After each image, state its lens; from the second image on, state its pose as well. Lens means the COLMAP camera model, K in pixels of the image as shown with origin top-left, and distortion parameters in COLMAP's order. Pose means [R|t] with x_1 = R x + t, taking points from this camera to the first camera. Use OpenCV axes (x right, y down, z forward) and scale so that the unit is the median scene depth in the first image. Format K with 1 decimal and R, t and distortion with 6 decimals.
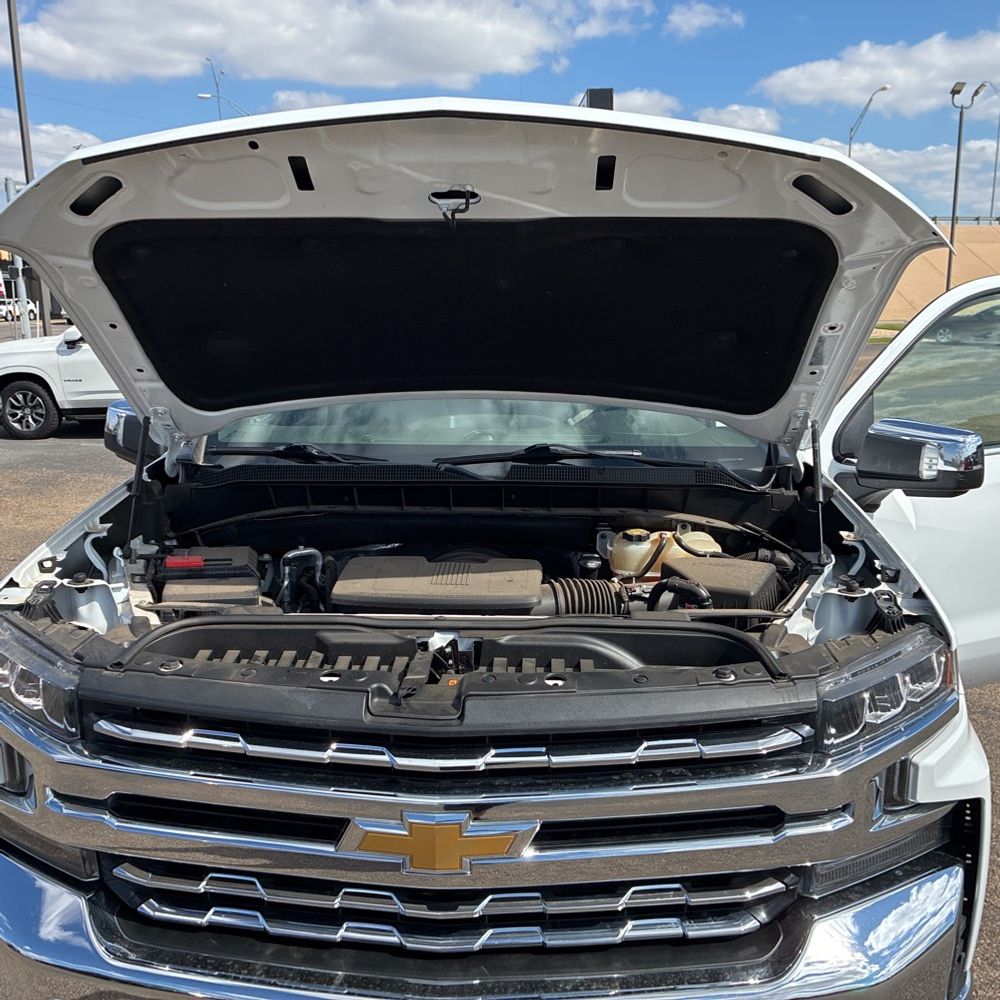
lens RADIAL K [[1018.6, 0, 503.1], [0, 1018.6, 488.8], [0, 0, 1]] dist [0.029068, 0.000000]
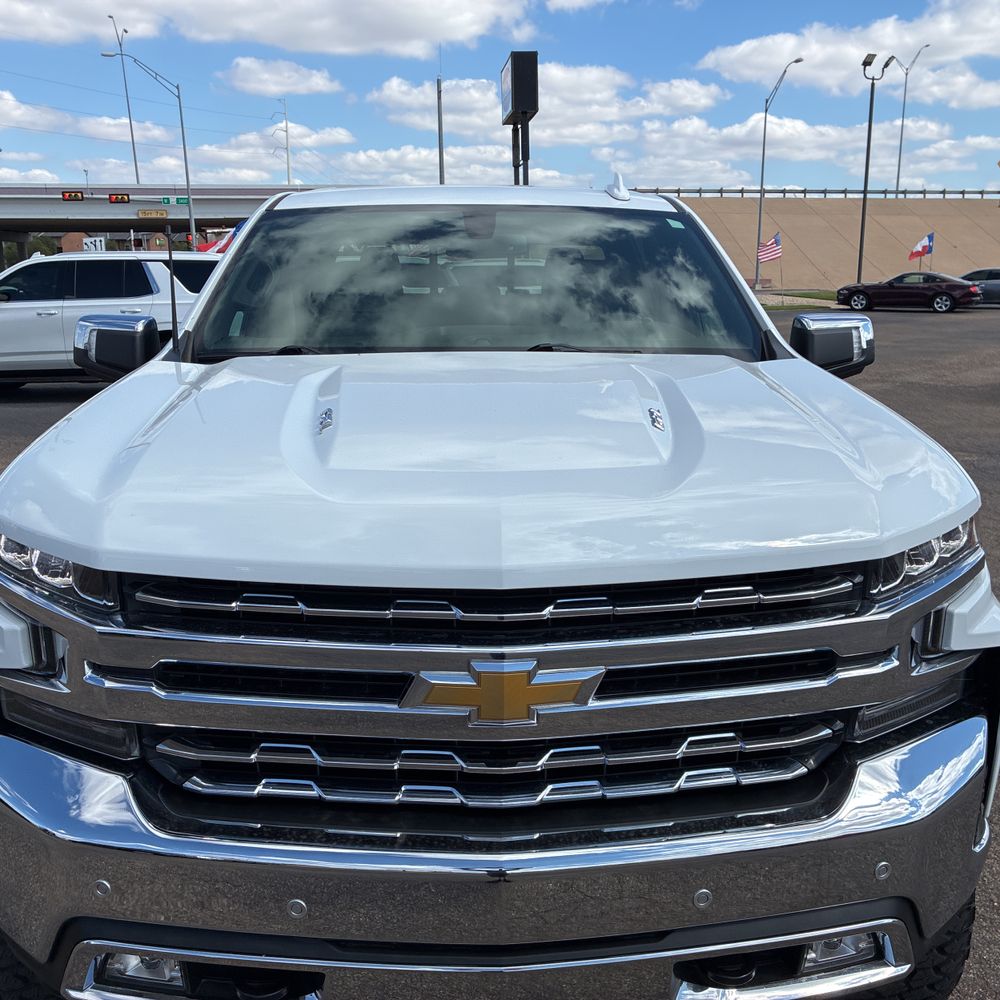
lens RADIAL K [[1018.6, 0, 519.9], [0, 1018.6, 492.6], [0, 0, 1]] dist [0.029068, 0.000000]
pose [[0.995518, -0.017483, 0.092946, -0.125871], [0.014805, 0.999457, 0.029428, 0.110013], [-0.093410, -0.027920, 0.995236, 0.012604]]
